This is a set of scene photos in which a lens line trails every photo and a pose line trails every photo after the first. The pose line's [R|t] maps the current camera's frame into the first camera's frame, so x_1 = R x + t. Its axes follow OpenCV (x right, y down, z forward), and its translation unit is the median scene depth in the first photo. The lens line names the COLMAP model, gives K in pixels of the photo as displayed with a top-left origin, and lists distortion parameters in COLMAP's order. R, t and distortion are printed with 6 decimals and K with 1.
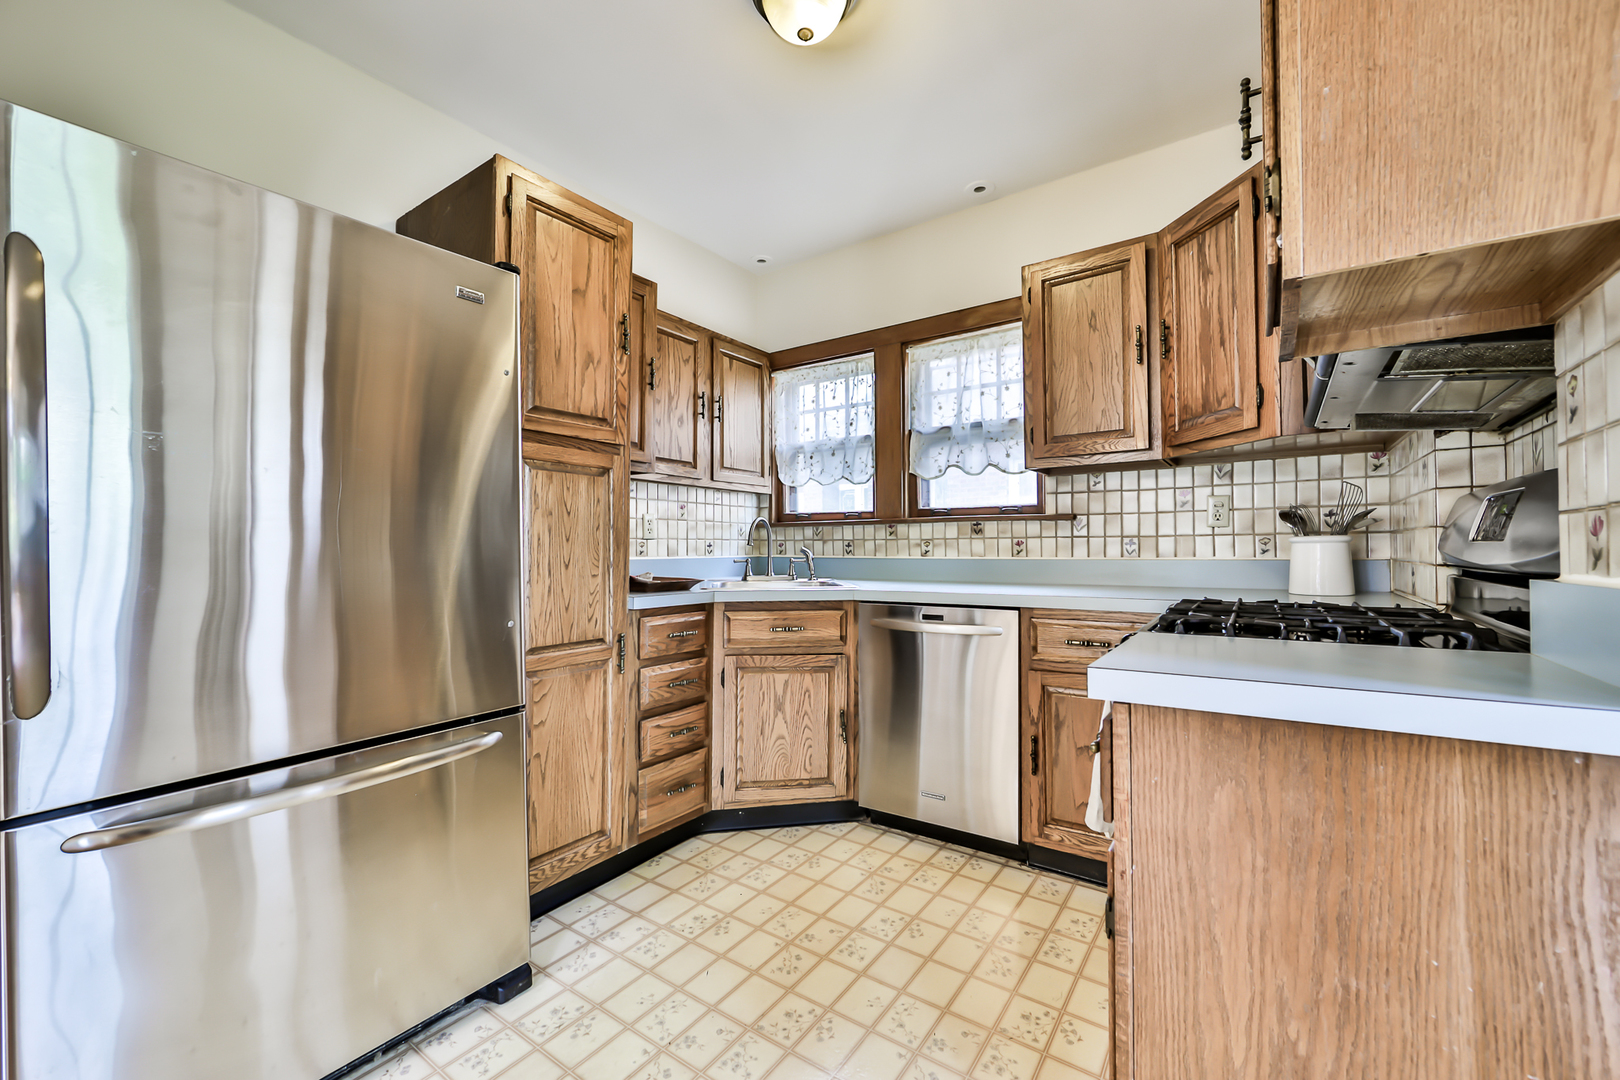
lens RADIAL K [[640.8, 0, 811.6], [0, 640.8, 539.6], [0, 0, 1]] dist [-0.001226, -0.000069]
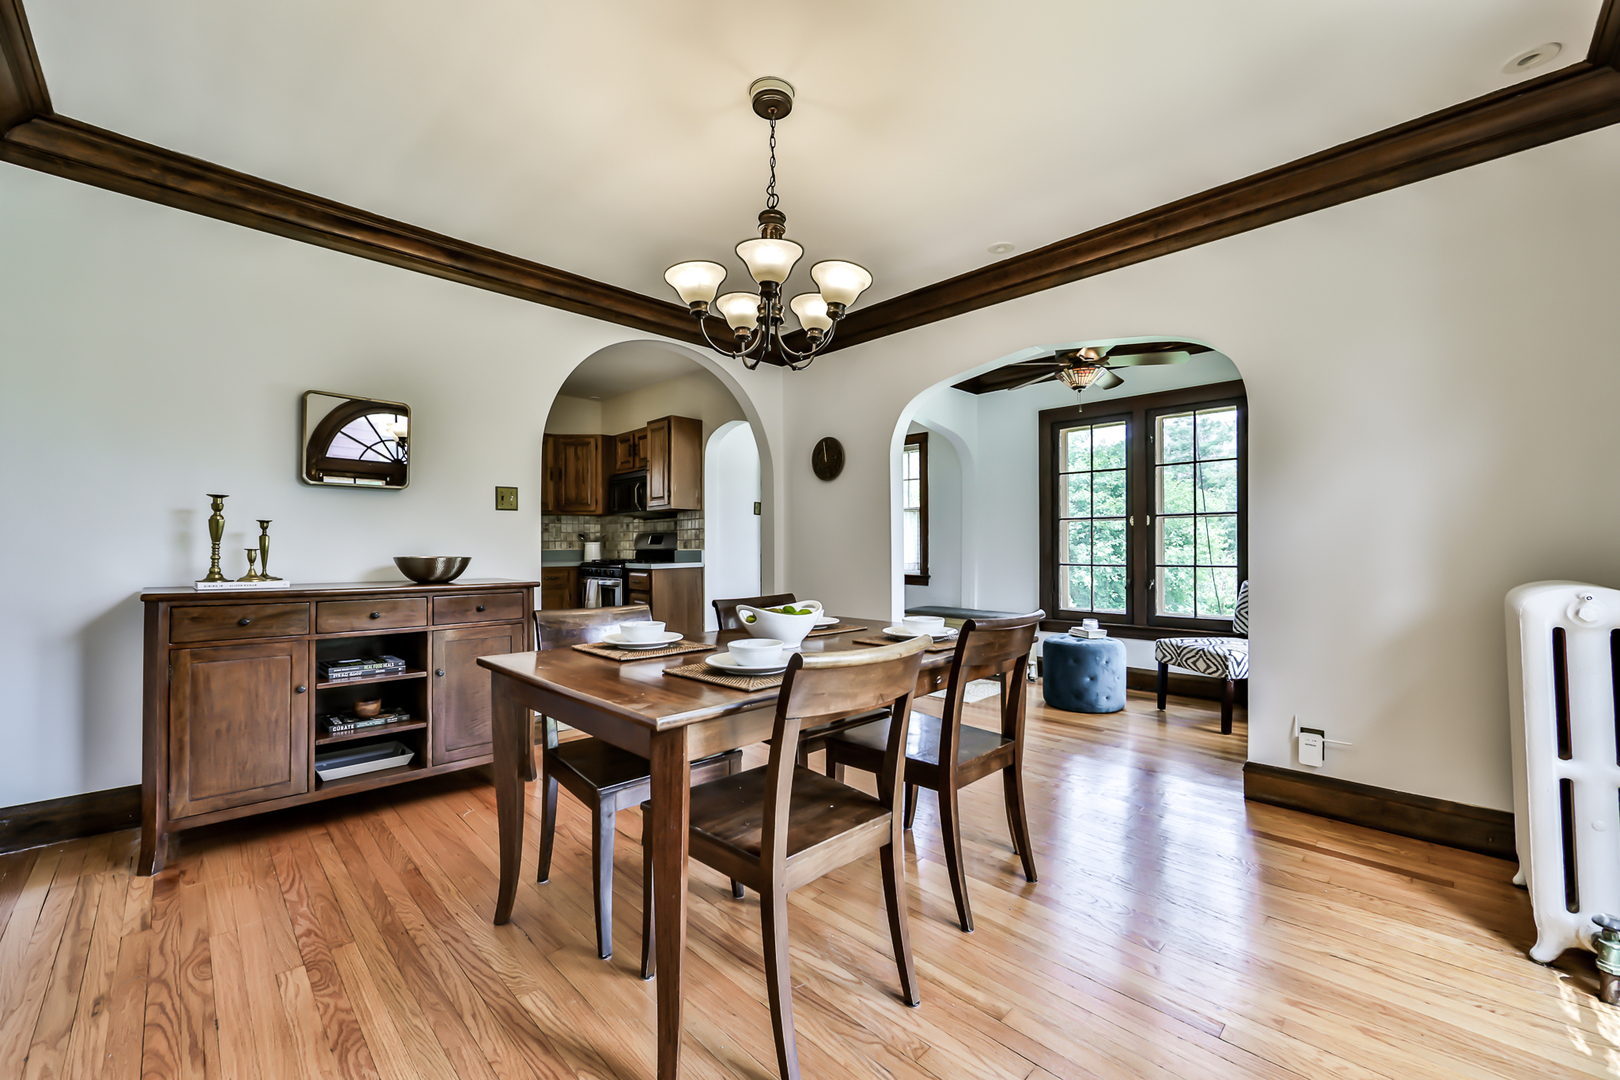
lens RADIAL K [[640.8, 0, 810.6], [0, 640.8, 539.9], [0, 0, 1]] dist [-0.001226, -0.000069]
pose [[0.187614, 0.007586, 0.982214, -2.164647], [-0.006133, 0.999960, -0.006552, -0.000109], [-0.982224, -0.004794, 0.187653, -0.682828]]
